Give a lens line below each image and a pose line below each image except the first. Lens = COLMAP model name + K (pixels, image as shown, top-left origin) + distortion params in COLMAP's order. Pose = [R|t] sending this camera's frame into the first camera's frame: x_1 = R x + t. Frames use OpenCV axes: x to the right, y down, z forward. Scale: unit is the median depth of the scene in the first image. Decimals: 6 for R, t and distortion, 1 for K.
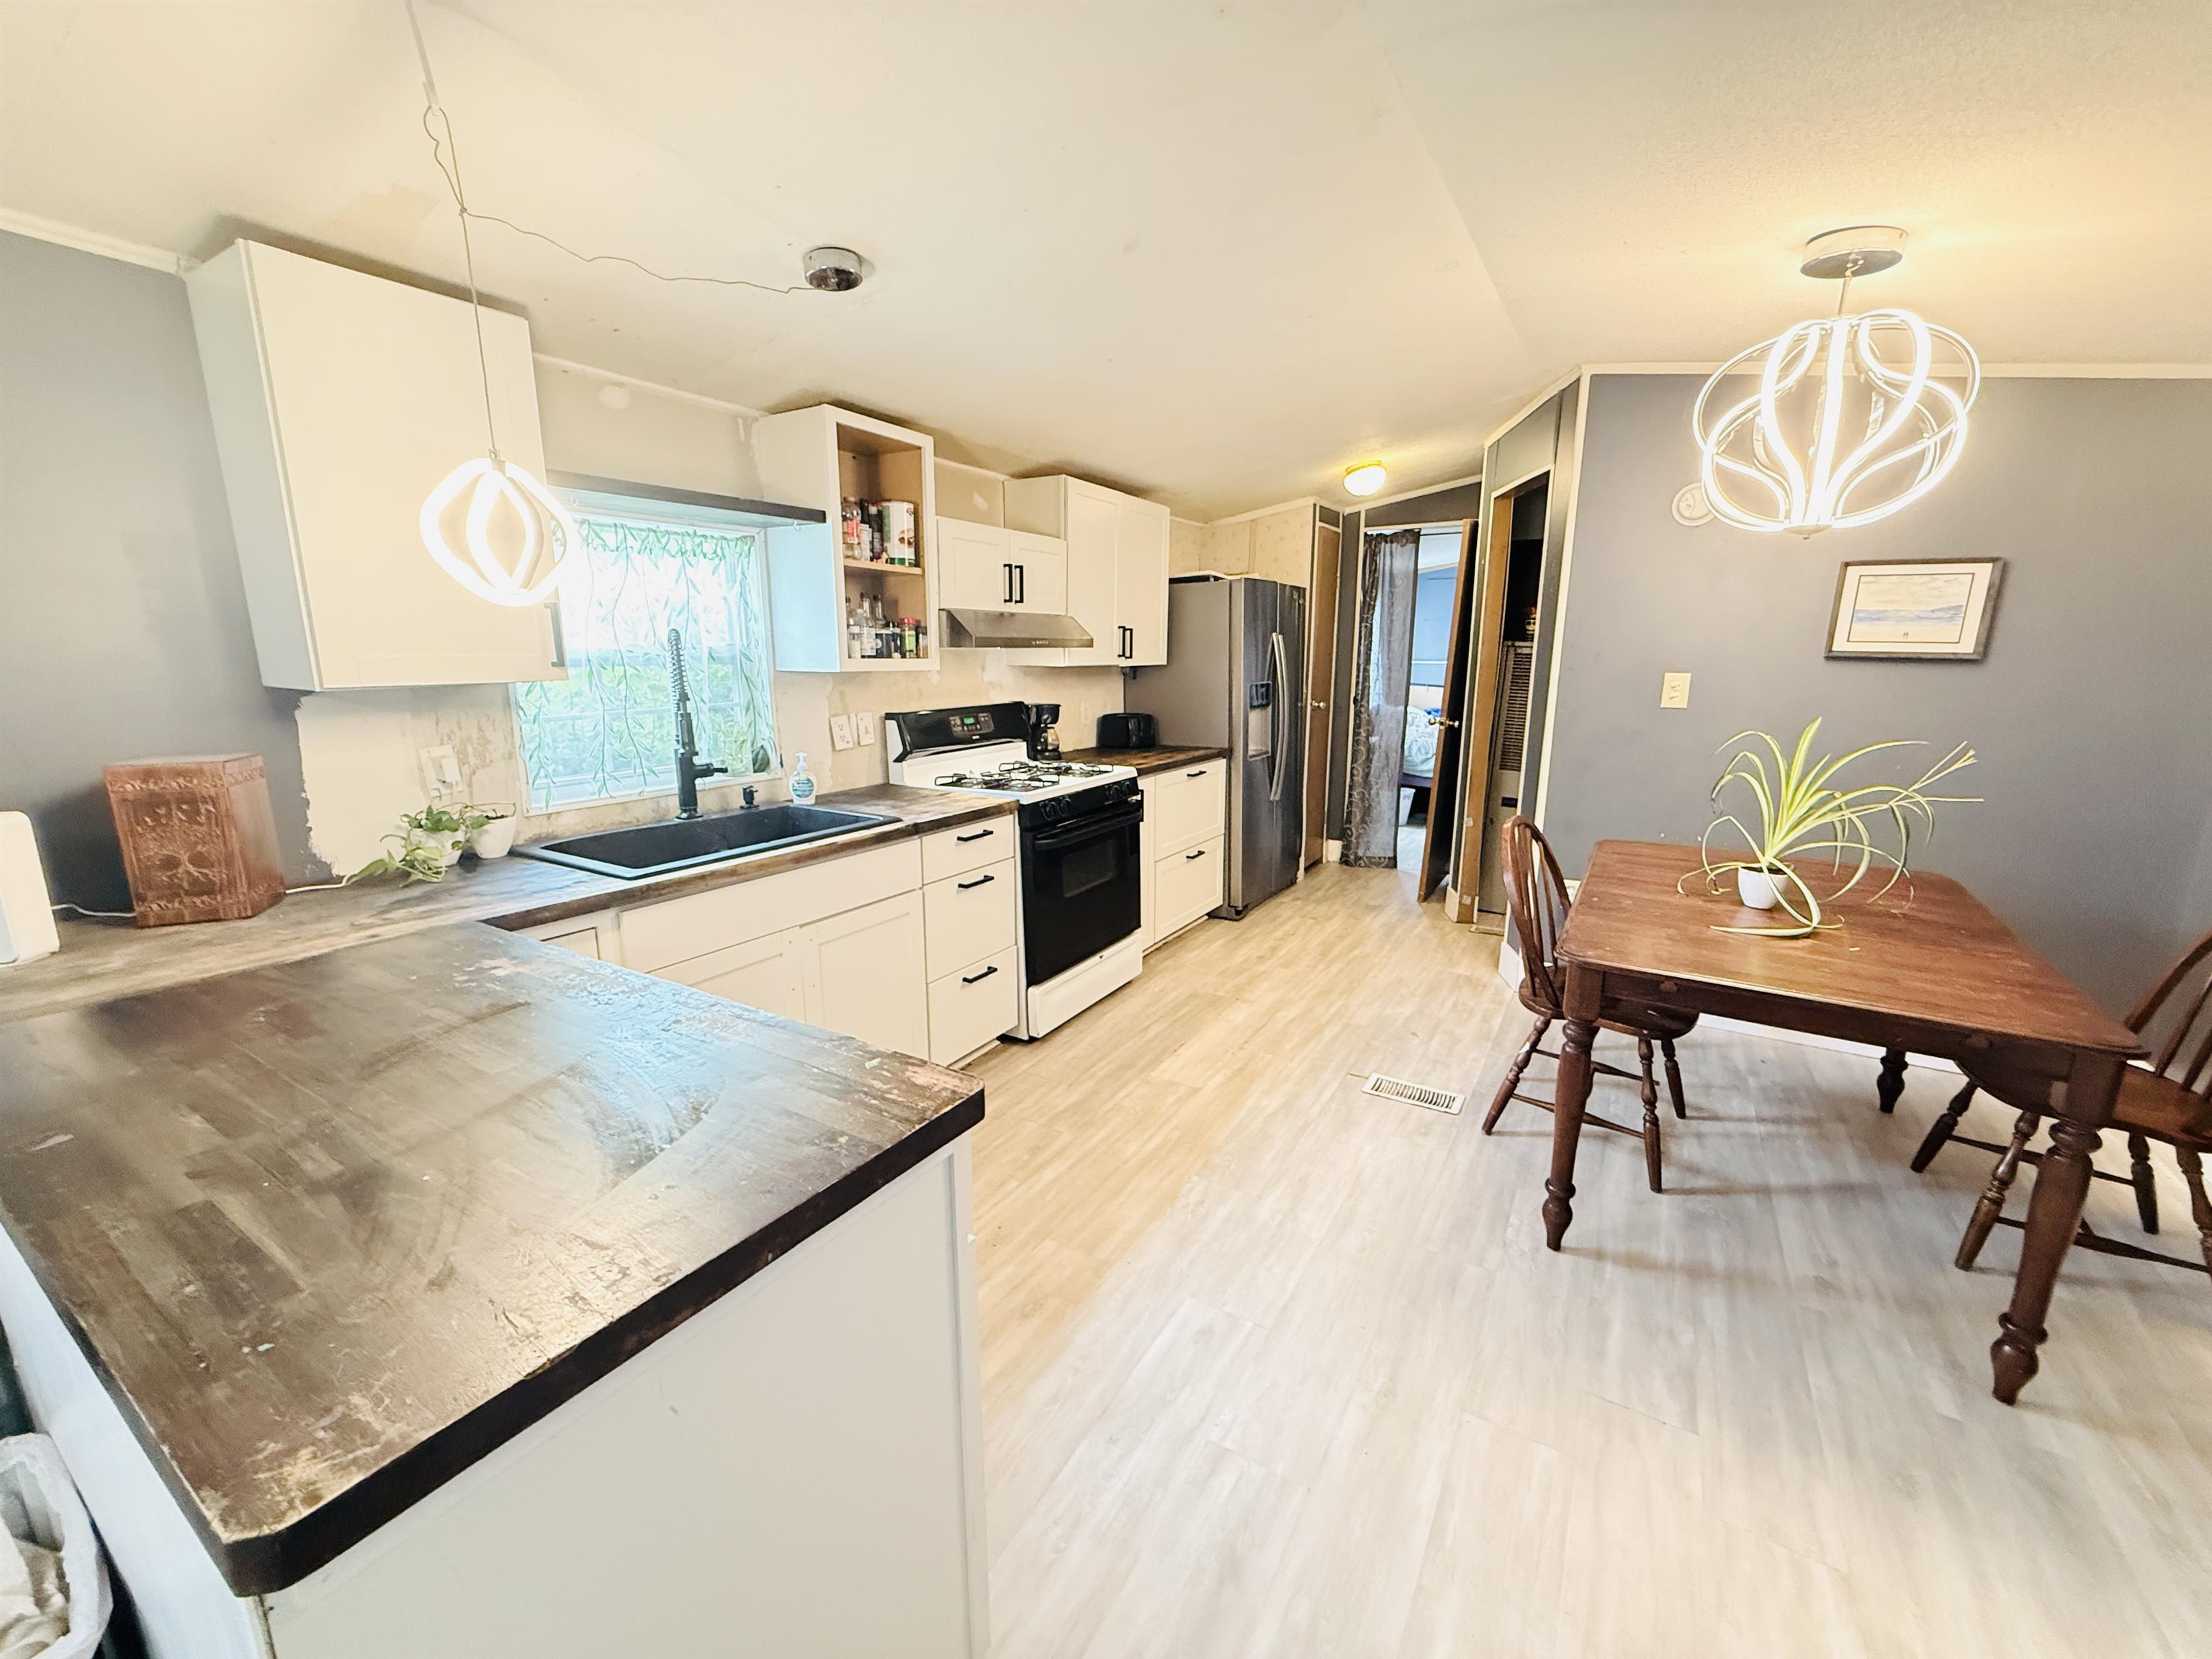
lens RADIAL K [[883.5, 0, 1105.2], [0, 883.5, 828.6], [0, 0, 1]] dist [0.000175, -0.000331]
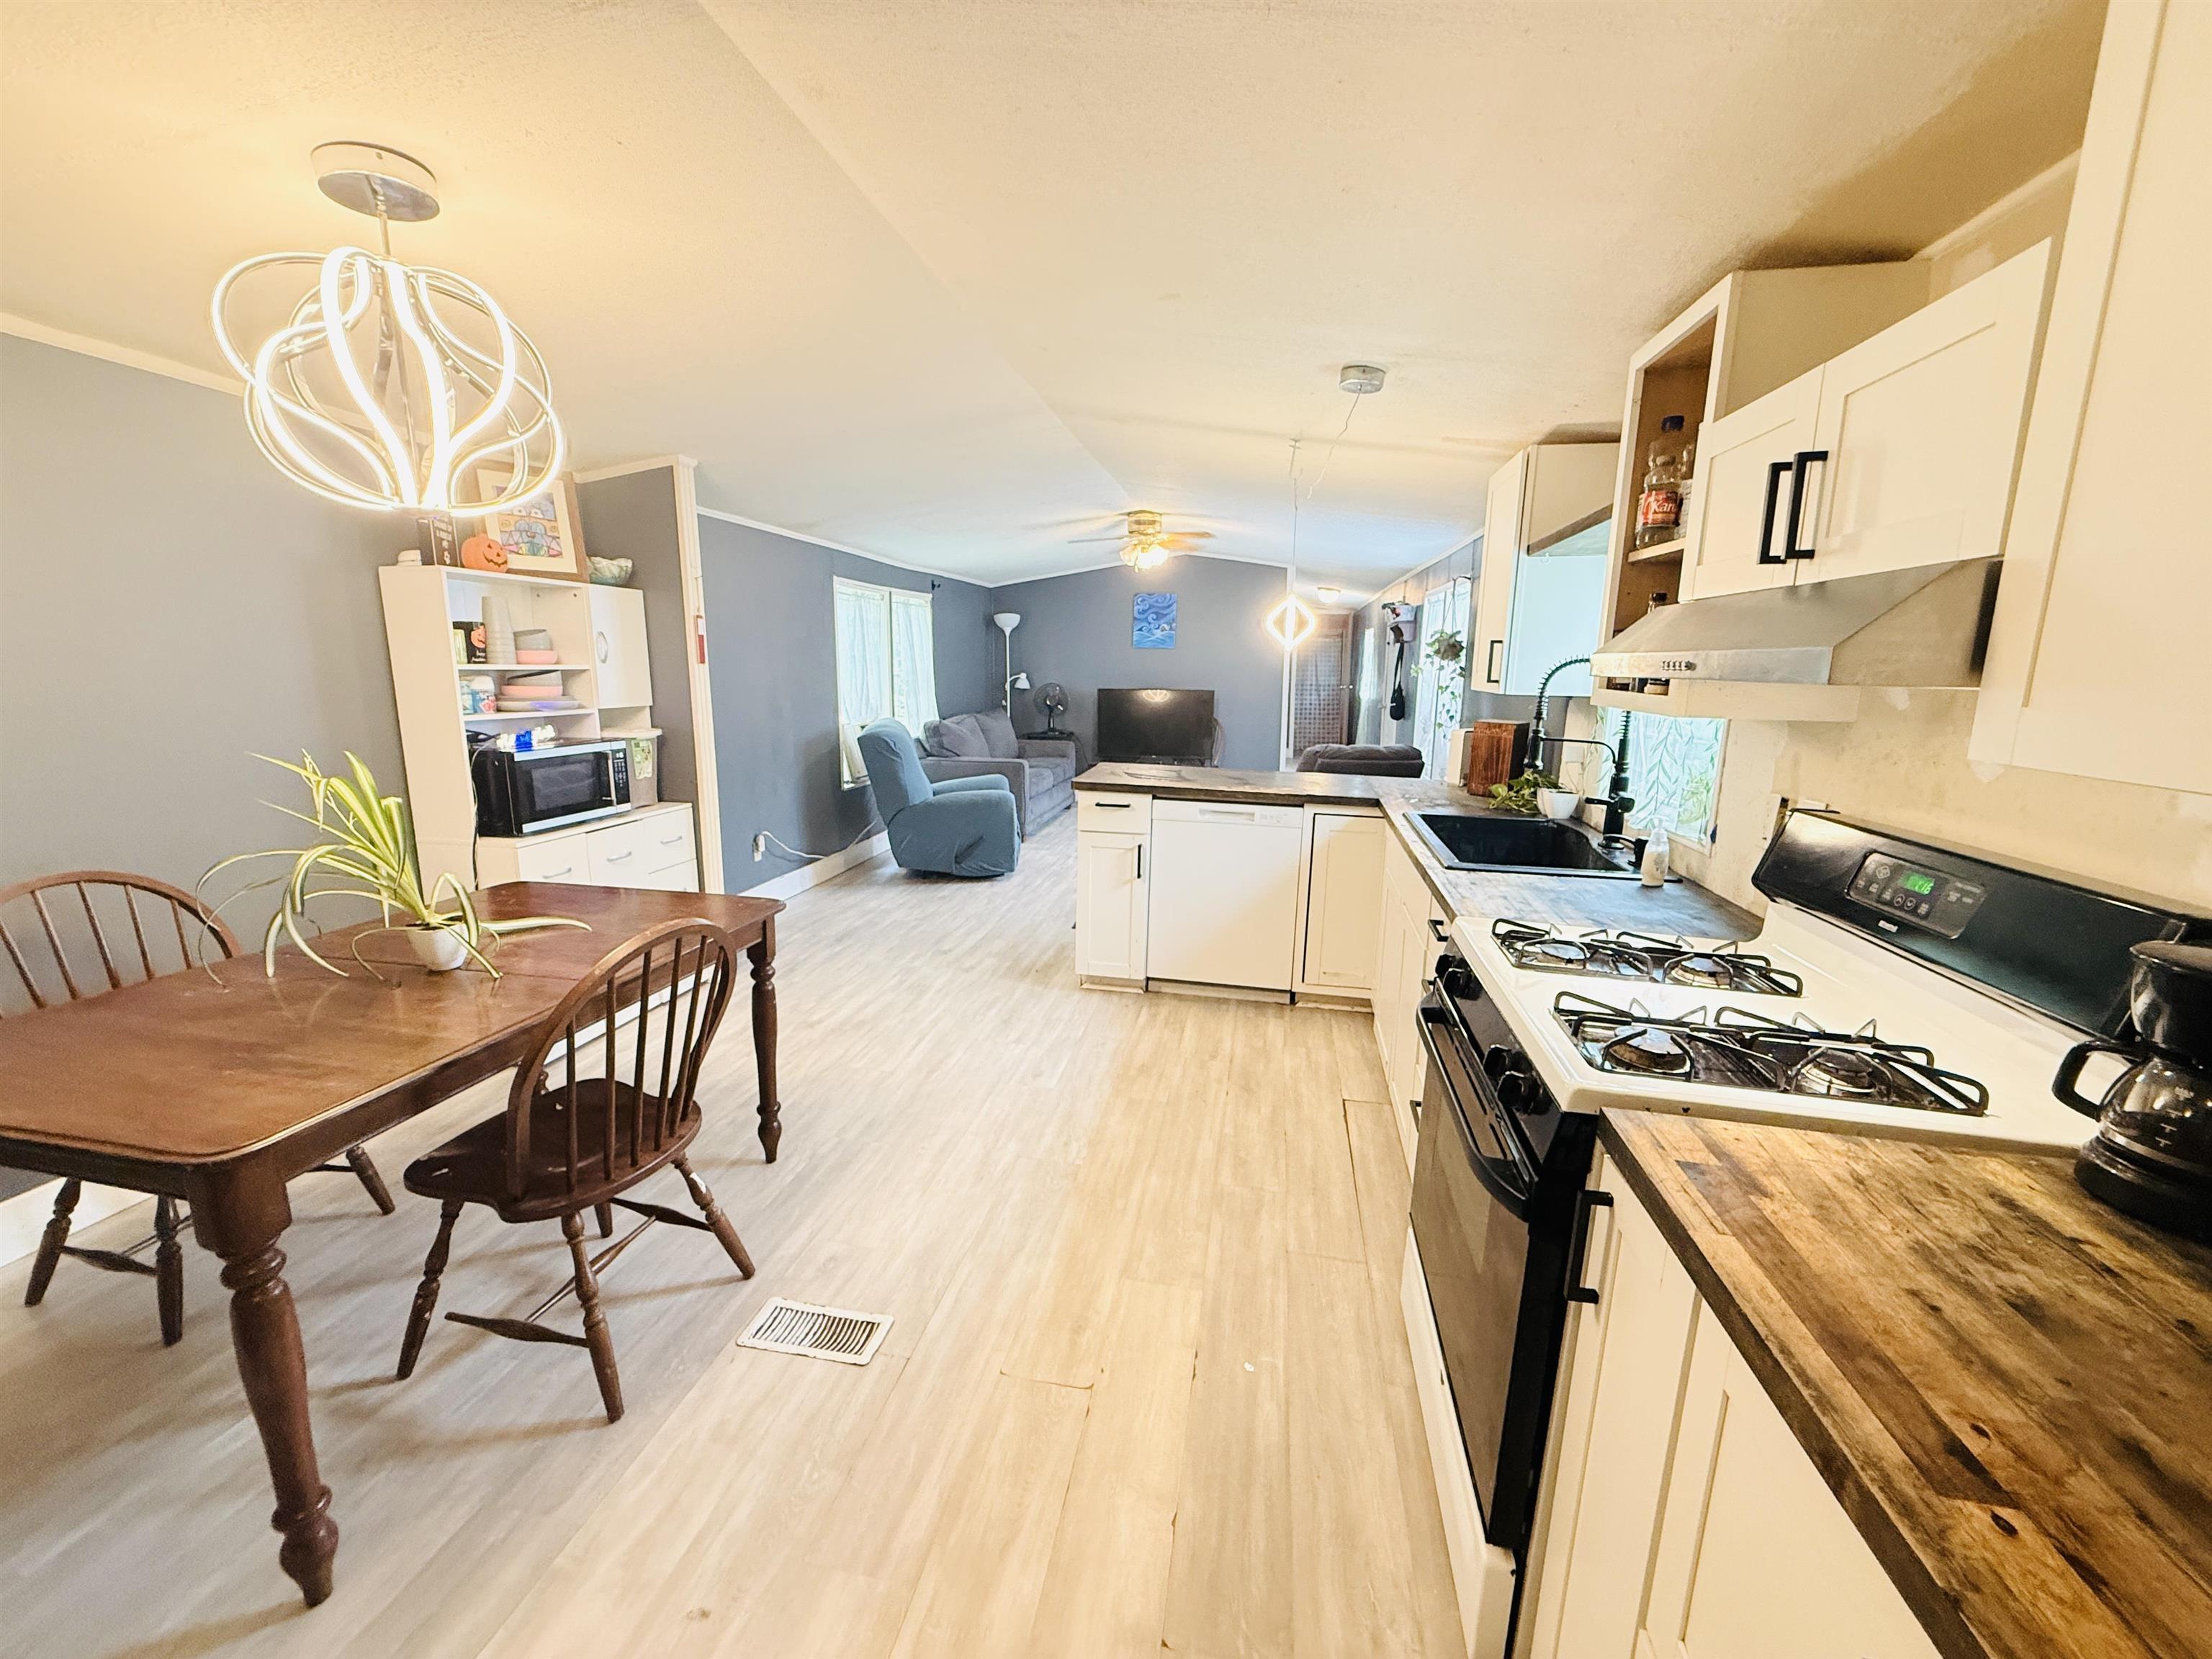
lens RADIAL K [[887.6, 0, 1106.0], [0, 887.6, 829.5], [0, 0, 1]] dist [0.000383, 0.000051]
pose [[-0.935906, 0.049296, -0.348784, 0.379959], [-0.088823, 0.925137, 0.369097, -0.331426], [0.340868, 0.376420, -0.861462, 1.592635]]
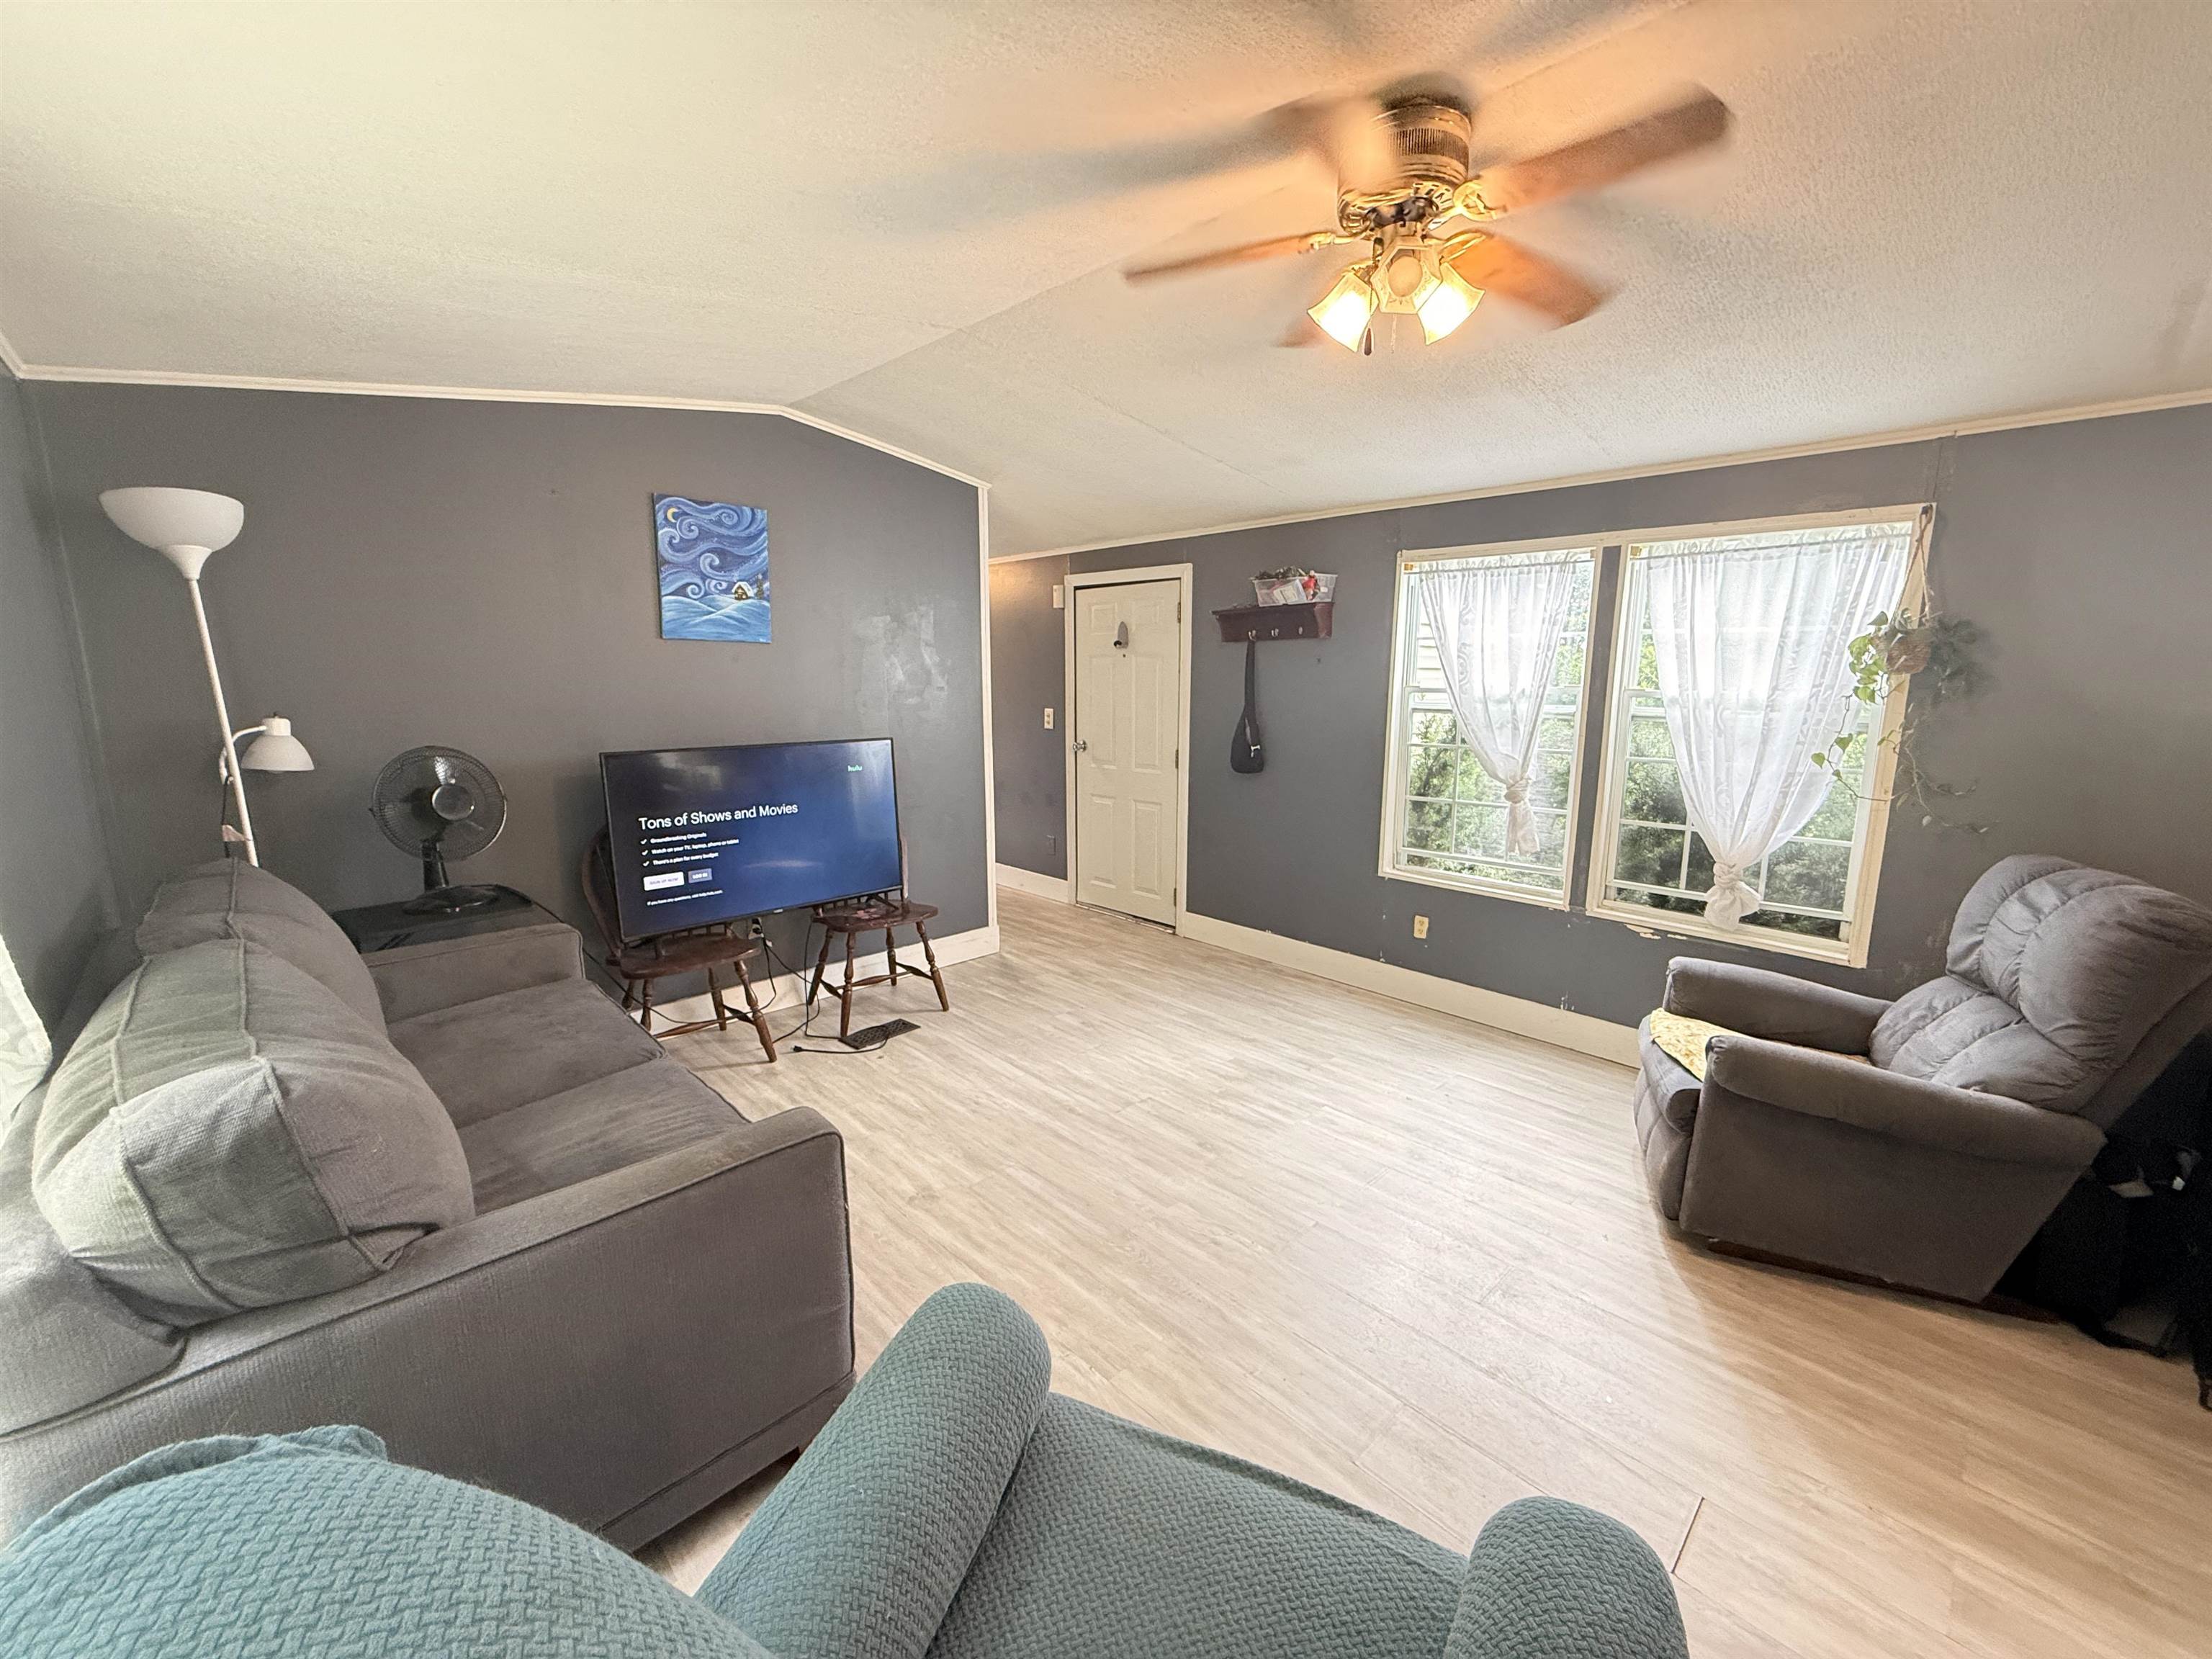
lens RADIAL K [[880.8, 0, 1102.6], [0, 880.8, 829.1], [0, 0, 1]] dist [0.000727, -0.000113]
pose [[-0.252045, 0.152949, -0.955552, 0.175021], [-0.204458, 0.956724, 0.207067, 0.114645], [0.945870, 0.247560, -0.209866, -0.509627]]
